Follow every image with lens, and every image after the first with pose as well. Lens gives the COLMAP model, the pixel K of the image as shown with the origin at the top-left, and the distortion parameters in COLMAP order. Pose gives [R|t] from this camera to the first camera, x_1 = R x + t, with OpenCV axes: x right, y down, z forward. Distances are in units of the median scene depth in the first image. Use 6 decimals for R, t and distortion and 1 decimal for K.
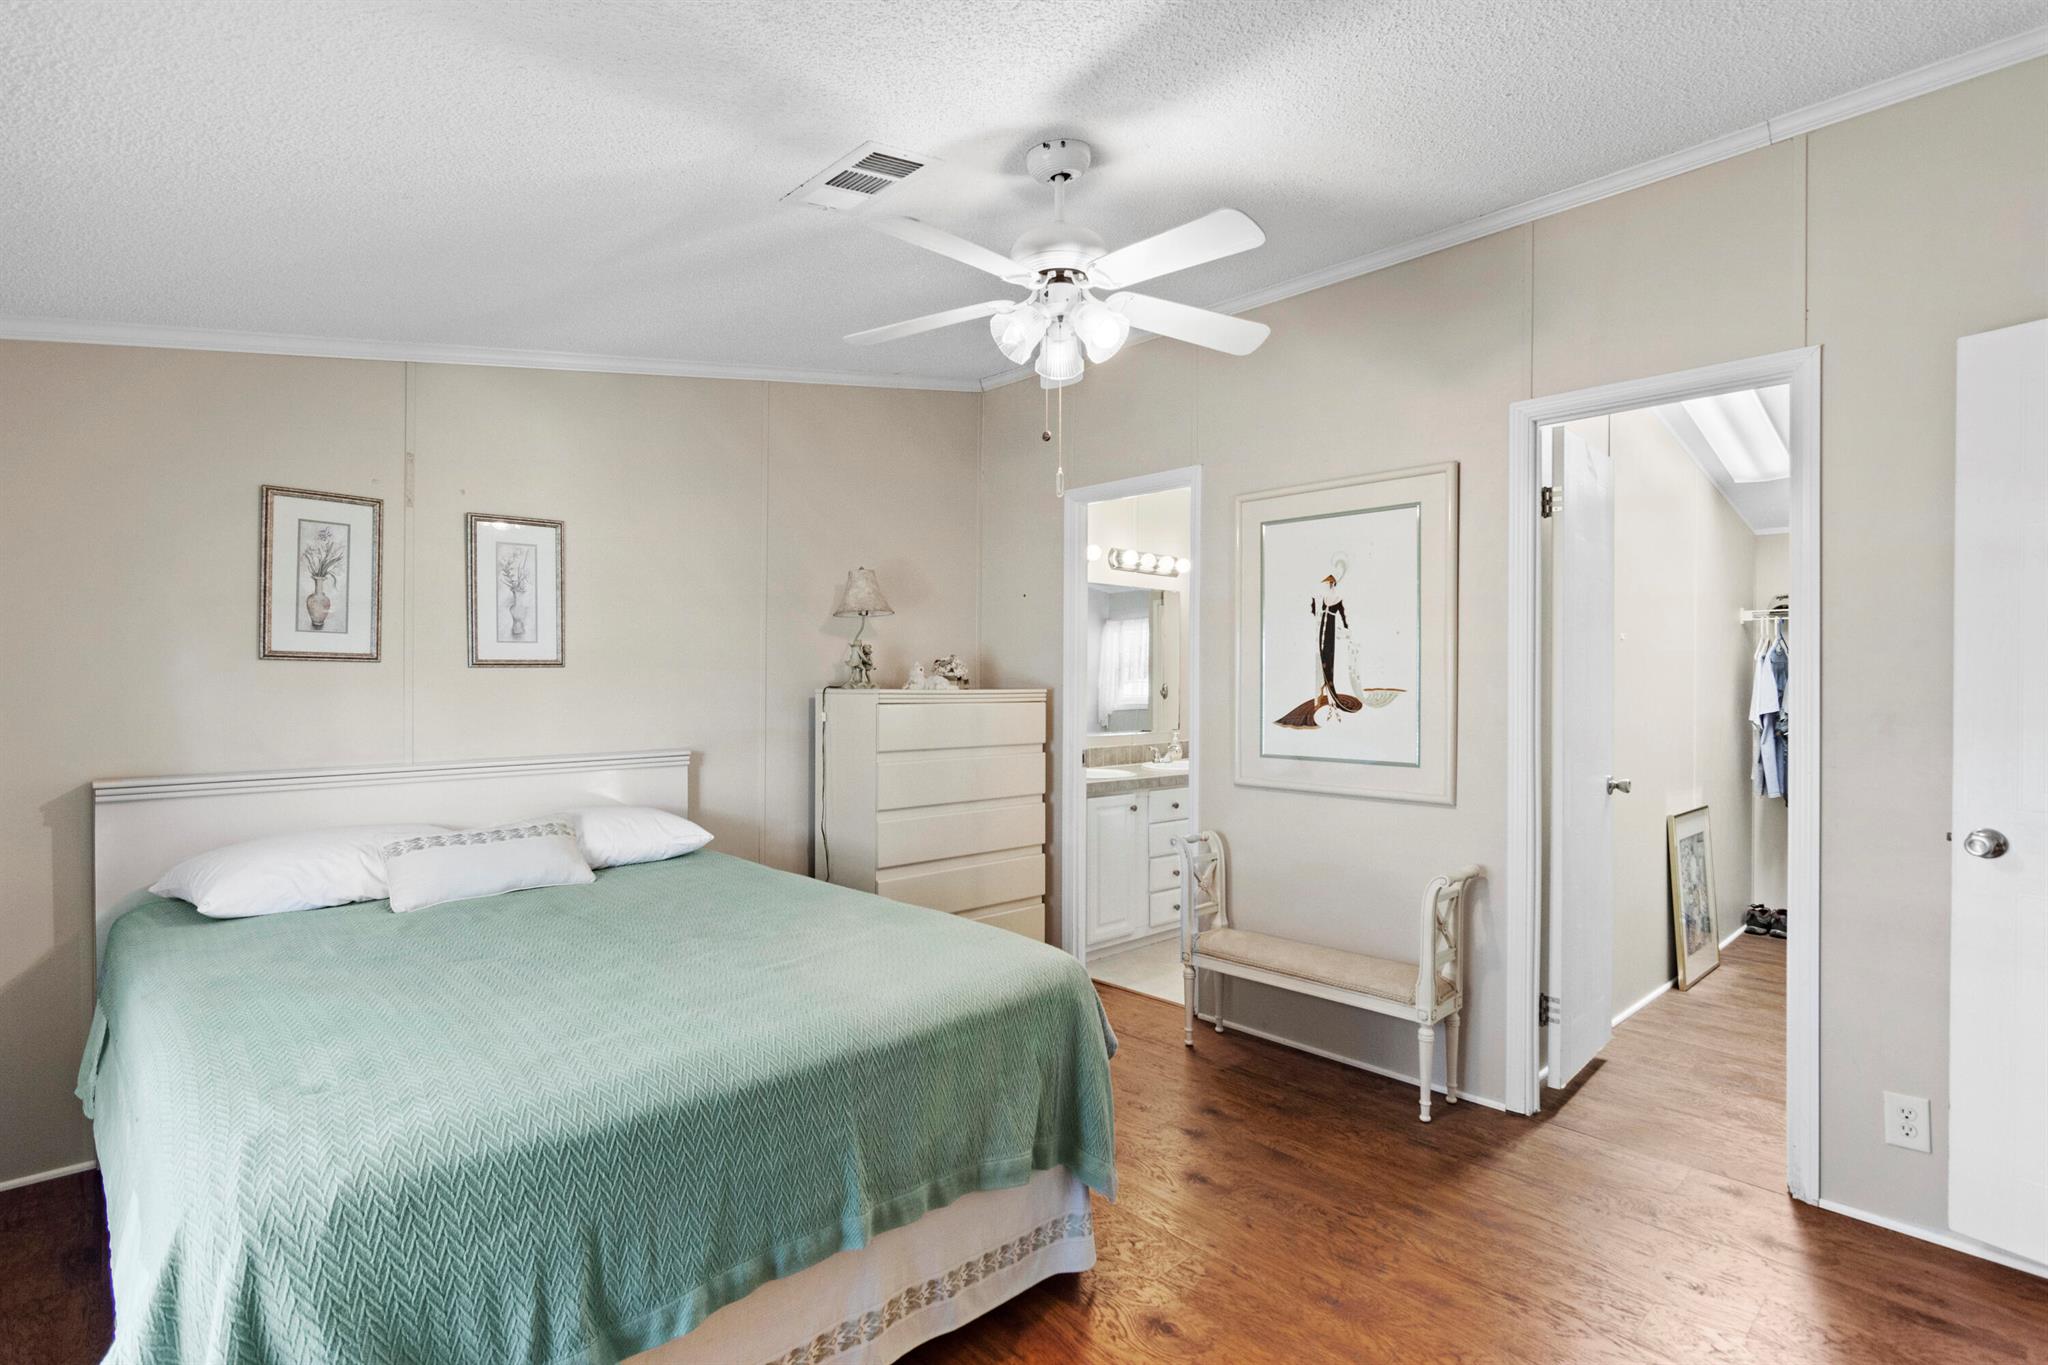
lens RADIAL K [[1006.2, 0, 1032.3], [0, 1006.2, 679.5], [0, 0, 1]] dist [-0.020910, 0.000241]
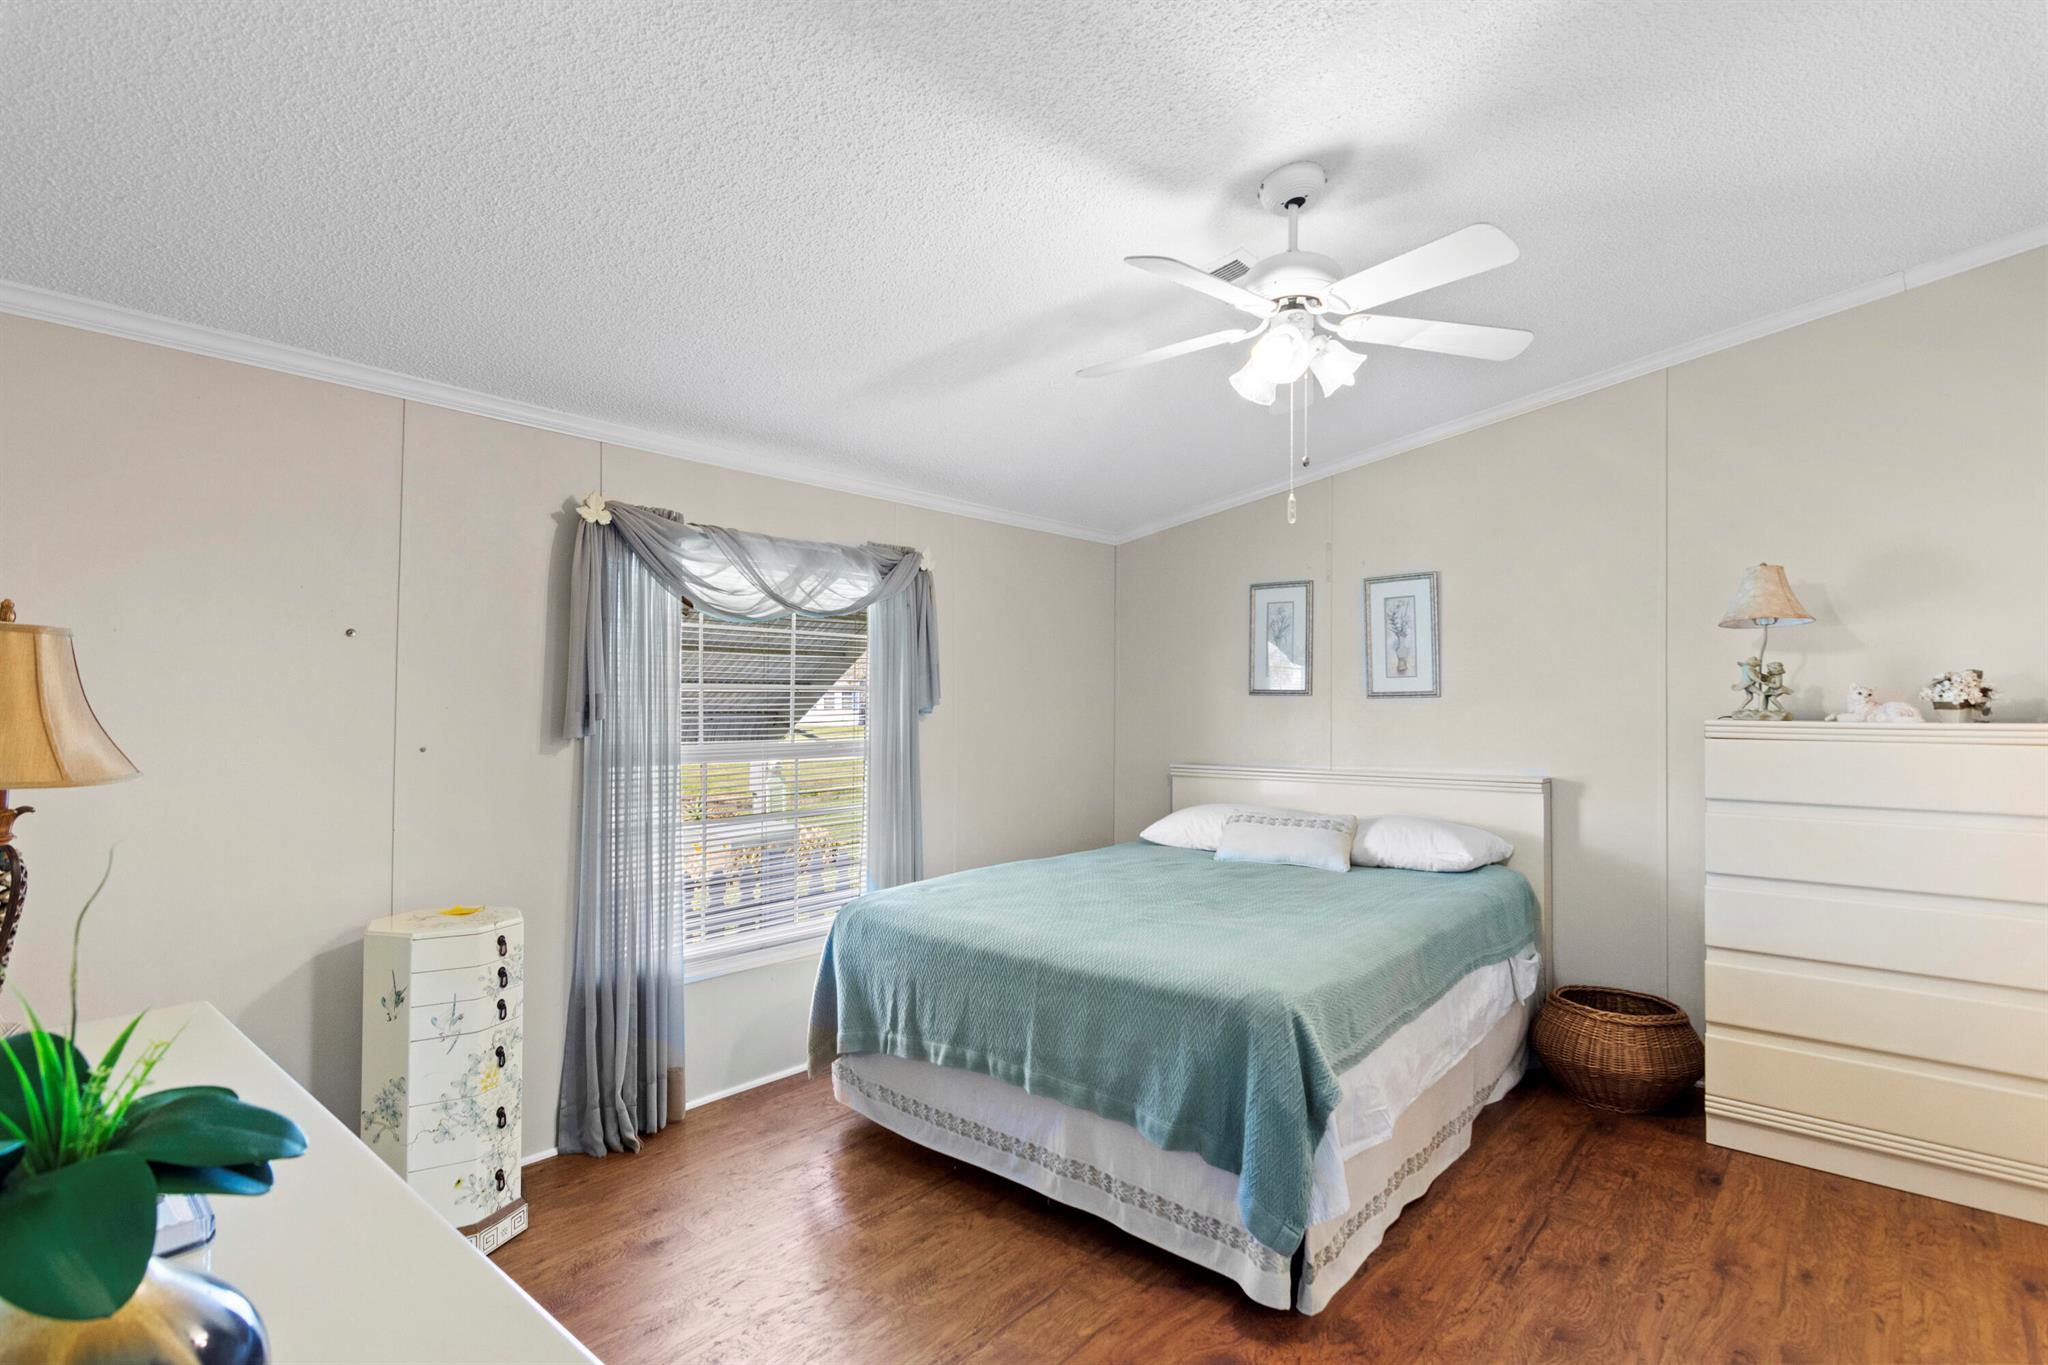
lens RADIAL K [[1006.2, 0, 1032.1], [0, 1006.2, 689.7], [0, 0, 1]] dist [-0.020910, 0.000241]
pose [[0.076443, -0.014601, -0.996967, 0.733964], [0.001262, 0.999893, -0.014547, -0.004712], [0.997073, -0.000146, 0.076453, 0.493654]]
